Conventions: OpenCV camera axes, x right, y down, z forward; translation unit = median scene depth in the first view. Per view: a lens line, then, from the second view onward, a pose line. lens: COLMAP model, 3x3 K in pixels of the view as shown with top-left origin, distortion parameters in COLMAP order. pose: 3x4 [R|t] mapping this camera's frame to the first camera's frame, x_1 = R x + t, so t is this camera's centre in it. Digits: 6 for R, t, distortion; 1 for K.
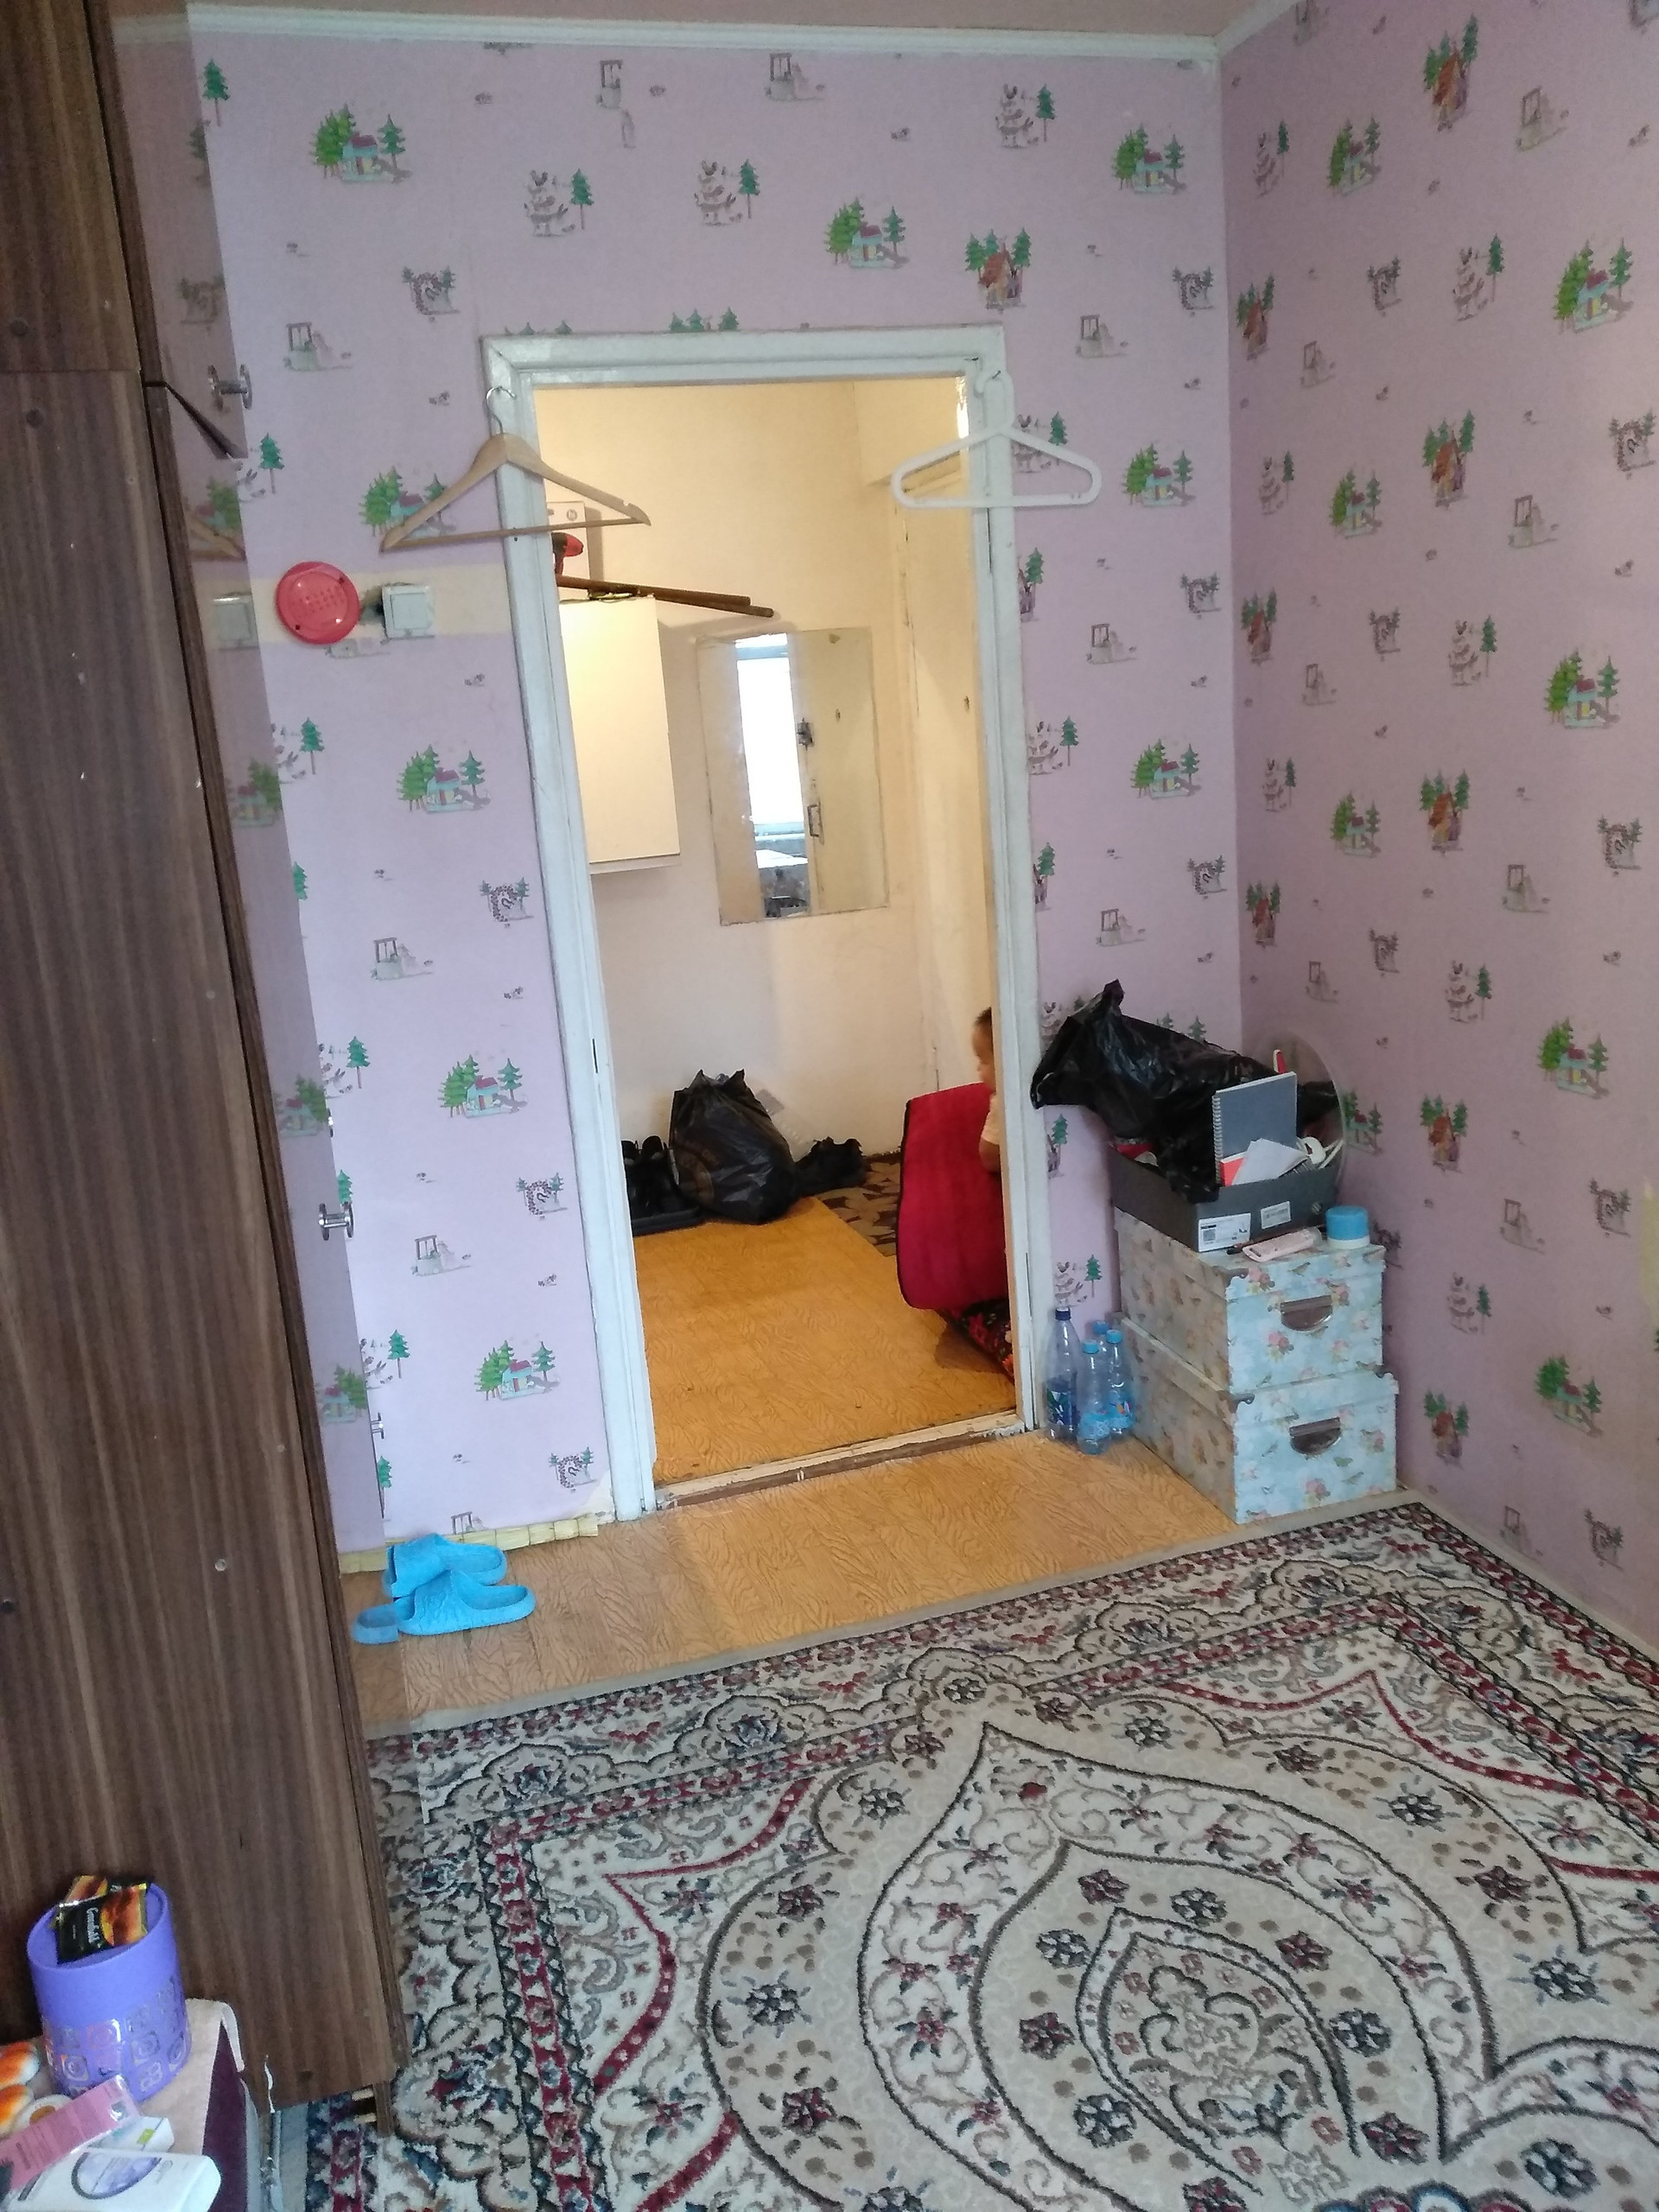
lens RADIAL K [[1688.7, 0, 841.9], [0, 1688.7, 1095.5], [0, 0, 1]] dist [0.006307, 0.000393]
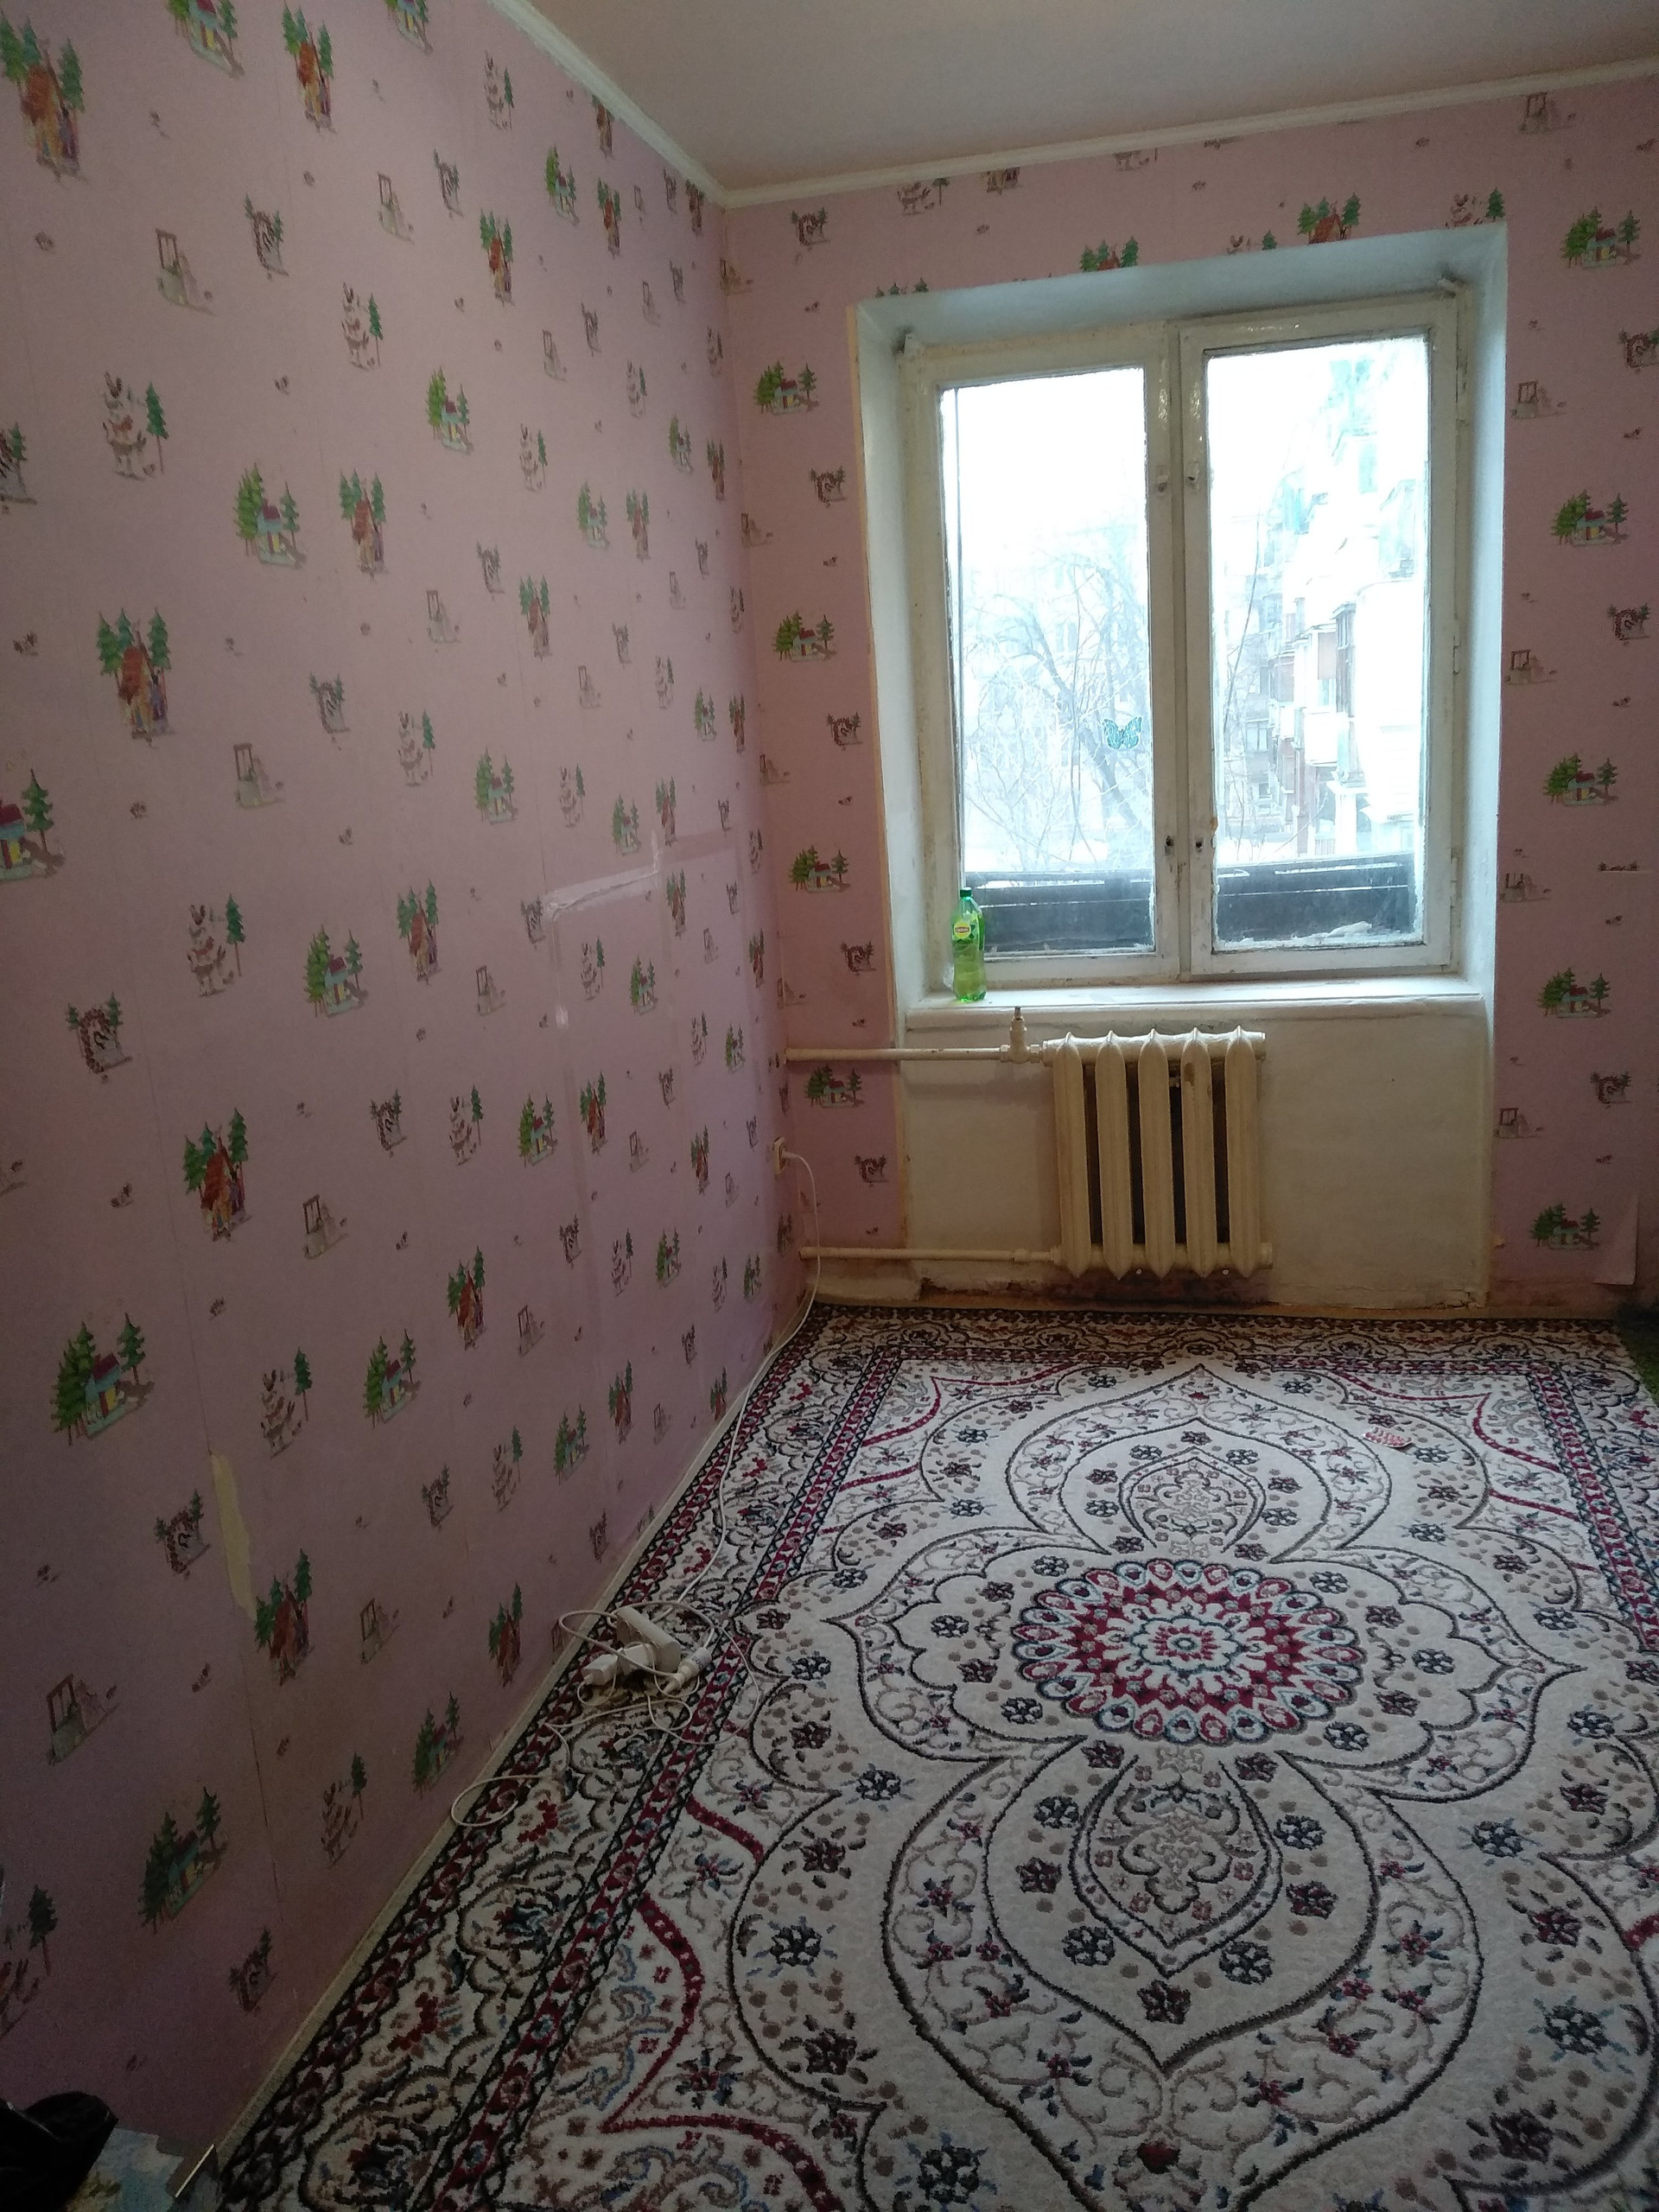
lens RADIAL K [[1688.7, 0, 841.9], [0, 1688.7, 1095.5], [0, 0, 1]] dist [0.006307, 0.000393]
pose [[-0.848108, 0.015479, 0.529596, -0.192189], [0.244006, 0.898669, 0.364492, -0.350881], [-0.470290, 0.438353, -0.765946, 1.605195]]
